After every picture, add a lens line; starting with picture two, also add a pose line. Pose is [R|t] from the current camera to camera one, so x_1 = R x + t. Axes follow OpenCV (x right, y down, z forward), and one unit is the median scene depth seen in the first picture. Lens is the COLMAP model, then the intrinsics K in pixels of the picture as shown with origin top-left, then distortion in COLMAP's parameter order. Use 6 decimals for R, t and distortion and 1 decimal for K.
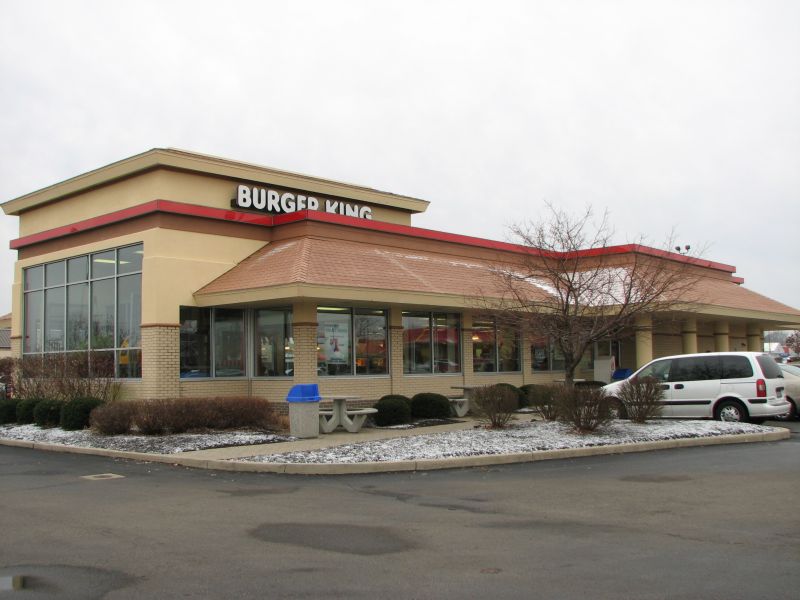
lens RADIAL K [[861.3, 0, 400.0], [0, 861.3, 300.0], [0, 0, 1]] dist [-0.180224, 0.255125]
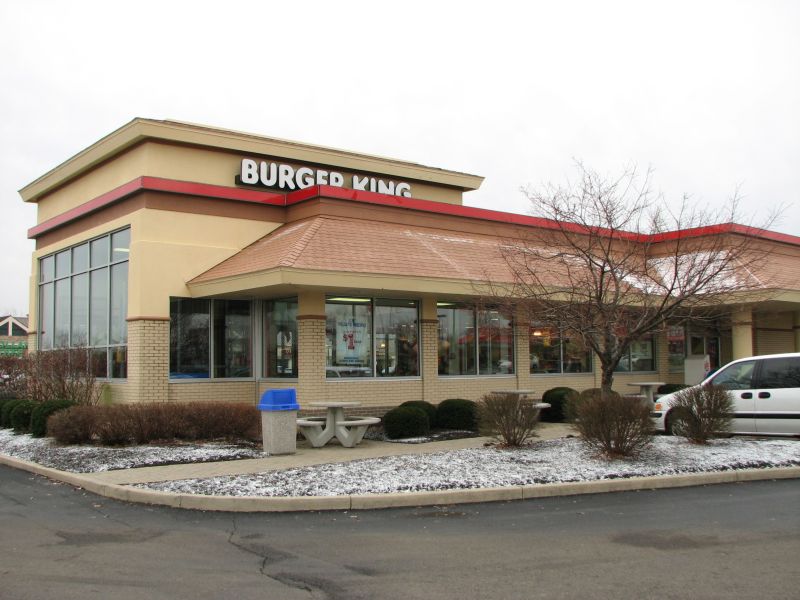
lens RADIAL K [[861.3, 0, 400.0], [0, 861.3, 300.0], [0, 0, 1]] dist [-0.180224, 0.255125]
pose [[0.988219, -0.005116, -0.152963, 0.108612], [0.005820, 0.999974, 0.004159, 0.007920], [0.152938, -0.005000, 0.988223, 0.166700]]
